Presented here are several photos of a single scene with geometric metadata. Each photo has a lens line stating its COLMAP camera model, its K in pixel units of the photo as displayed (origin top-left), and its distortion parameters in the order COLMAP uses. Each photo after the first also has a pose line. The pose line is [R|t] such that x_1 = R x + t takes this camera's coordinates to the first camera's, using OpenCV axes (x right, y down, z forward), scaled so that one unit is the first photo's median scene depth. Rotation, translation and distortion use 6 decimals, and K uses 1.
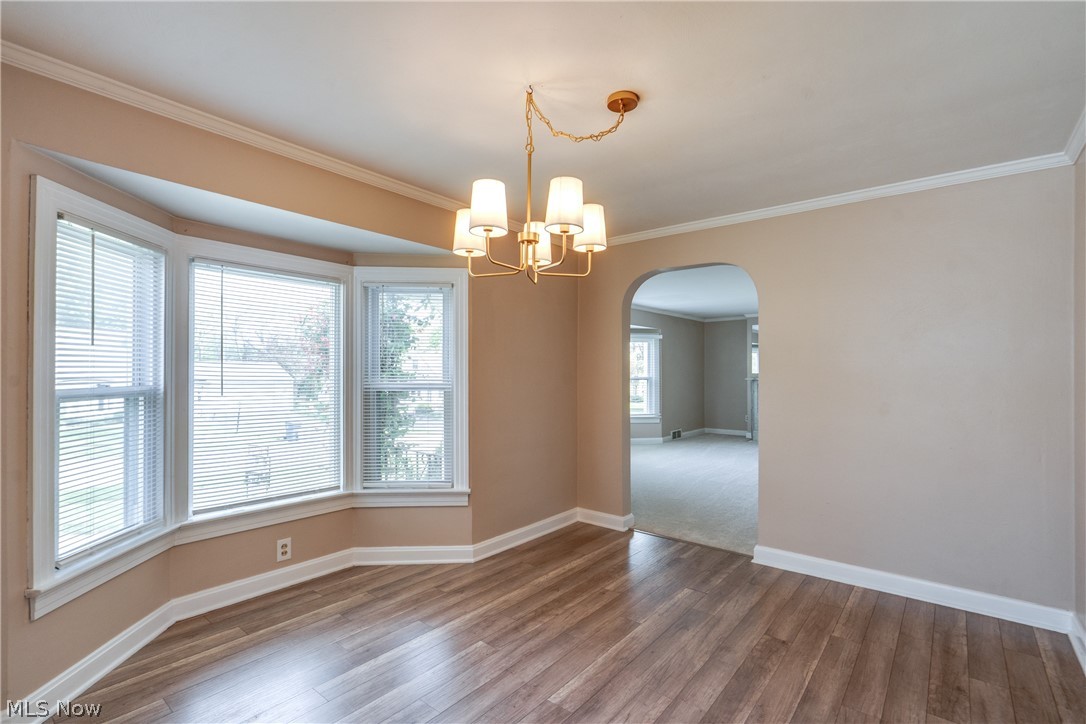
lens RADIAL K [[494.6, 0, 547.5], [0, 494.6, 371.6], [0, 0, 1]] dist [0.008149, 0.000491]
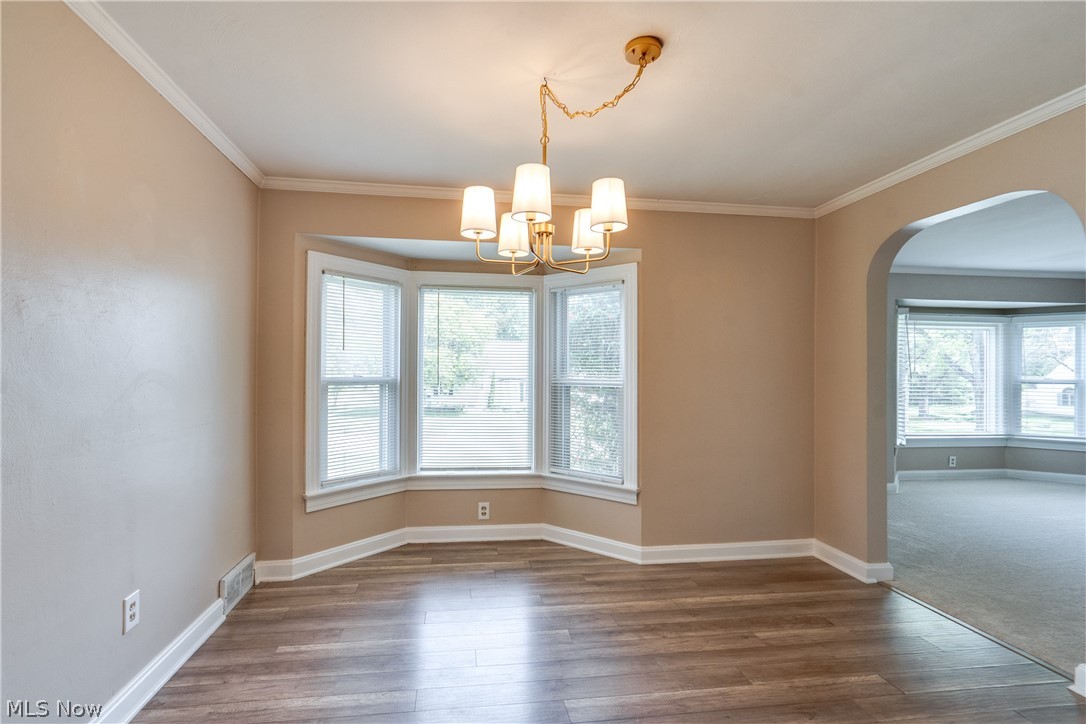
lens RADIAL K [[495.3, 0, 528.2], [0, 495.3, 371.5], [0, 0, 1]] dist [-0.002762, 0.000289]
pose [[0.742104, -0.000513, -0.670284, 0.450754], [-0.002279, 0.999992, -0.003289, 0.014772], [0.670280, 0.003968, 0.742097, 0.175121]]
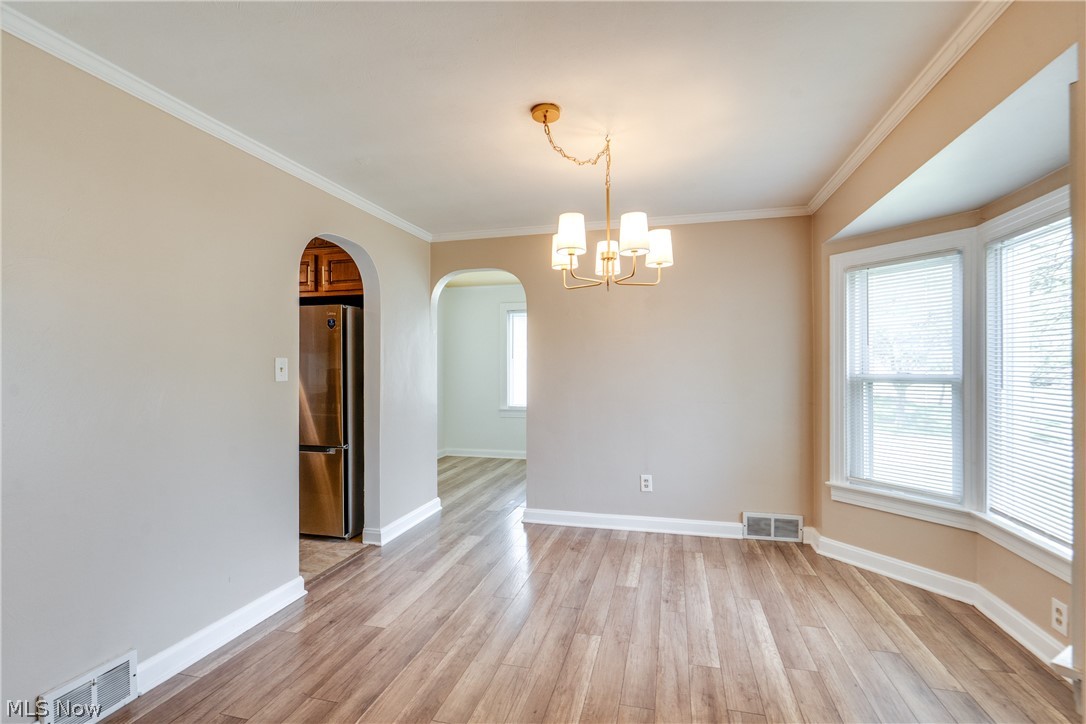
lens RADIAL K [[540.3, 0, 564.2], [0, 540.3, 363.3], [0, 0, 1]] dist [-0.004591, -0.000354]
pose [[-0.898114, -0.002256, -0.439758, 0.492346], [0.003622, 0.999915, -0.012526, 0.014368], [0.439749, -0.012843, -0.898029, 1.610753]]
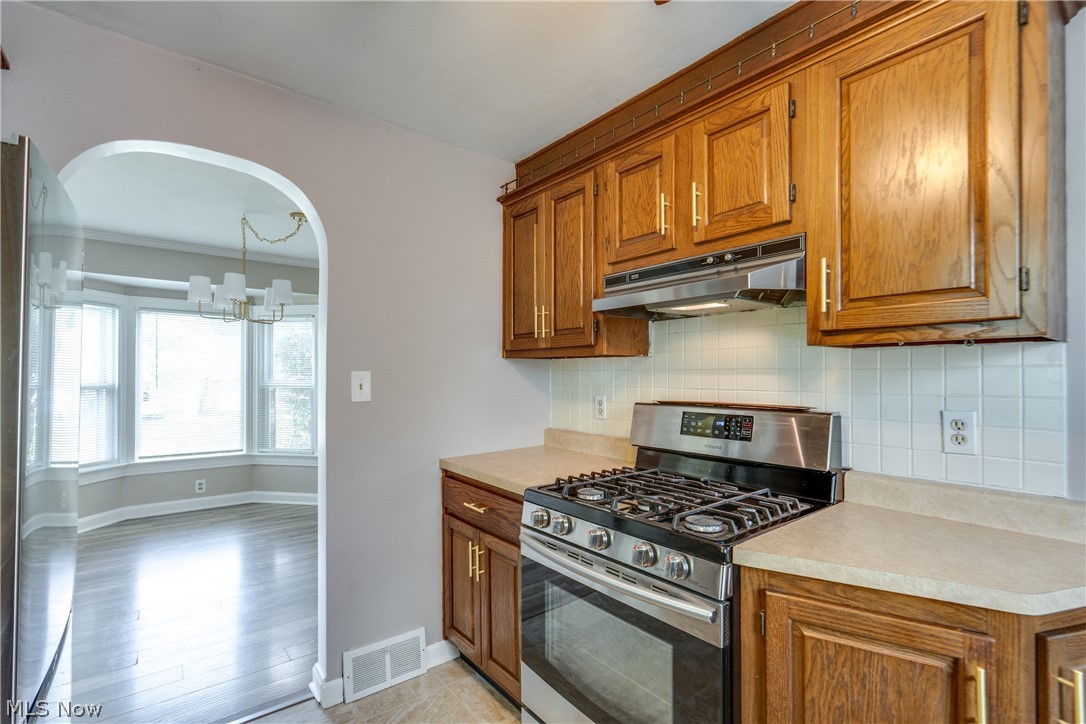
lens RADIAL K [[495.3, 0, 528.2], [0, 495.3, 371.5], [0, 0, 1]] dist [-0.002762, 0.000289]
pose [[0.975200, -0.005859, -0.221249, 0.991976], [0.005573, 0.999983, -0.001917, -0.001383], [0.221257, 0.000637, 0.975215, -0.370188]]
